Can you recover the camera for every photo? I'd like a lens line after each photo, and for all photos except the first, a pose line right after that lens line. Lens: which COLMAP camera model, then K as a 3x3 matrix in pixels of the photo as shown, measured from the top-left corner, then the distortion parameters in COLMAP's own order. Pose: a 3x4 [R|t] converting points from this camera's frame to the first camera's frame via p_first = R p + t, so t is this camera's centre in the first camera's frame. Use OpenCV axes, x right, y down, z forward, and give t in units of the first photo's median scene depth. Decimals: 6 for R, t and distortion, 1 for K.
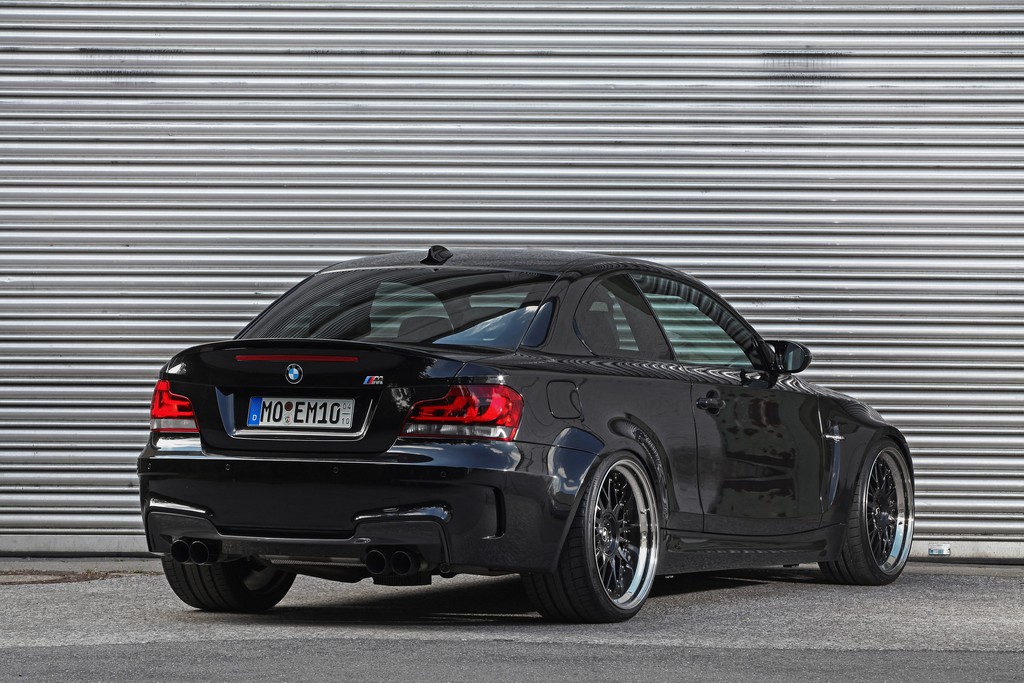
lens RADIAL K [[3809.1, 0, 512.0], [0, 3809.1, 341.5], [0, 0, 1]] dist [0.284946, 4.631698]
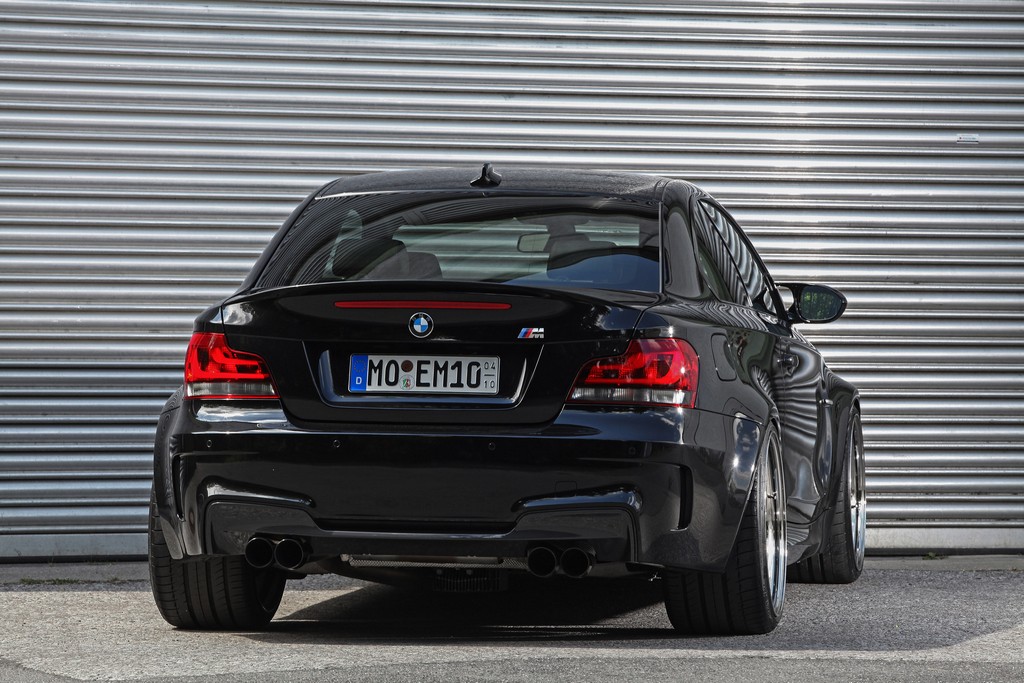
lens RADIAL K [[4848.8, 0, 512.0], [0, 4848.8, 341.5], [0, 0, 1]] dist [1.250445, 1.000245]
pose [[0.952742, -0.001443, 0.303777, -0.335641], [-0.002203, 0.999930, 0.011659, 0.000105], [-0.303772, -0.011777, 0.952672, 0.033499]]
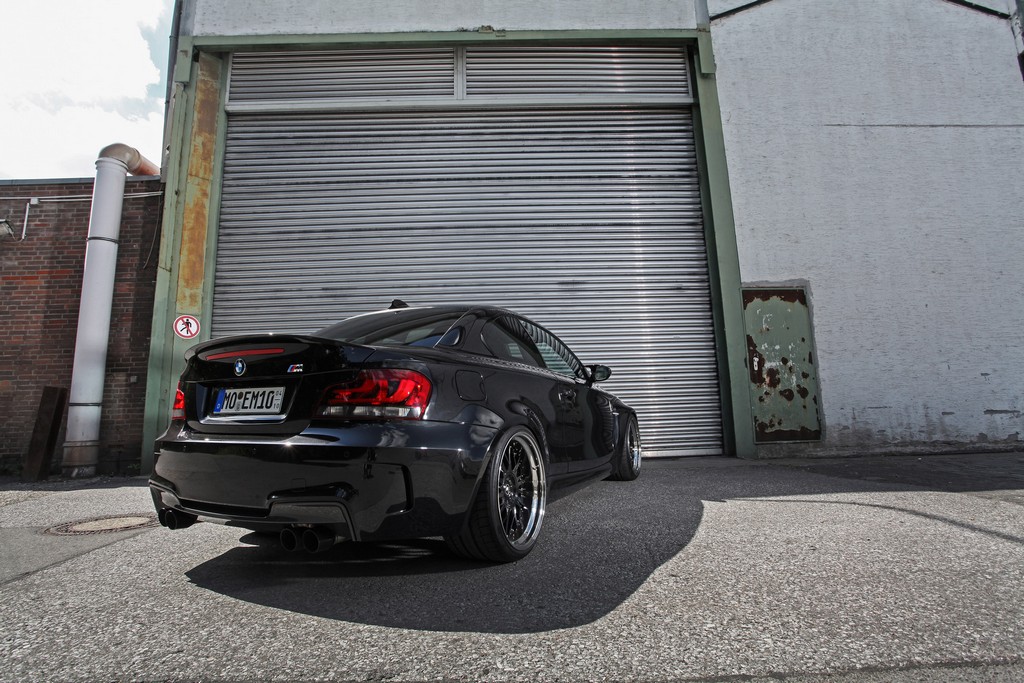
lens RADIAL K [[496.2, 0, 512.0], [0, 496.2, 341.5], [0, 0, 1]] dist [-0.072632, 0.027273]
pose [[0.998994, -0.029389, 0.033864, 0.021657], [0.033622, 0.990665, -0.132107, 0.022654], [-0.029665, 0.133113, 0.990657, 0.823918]]
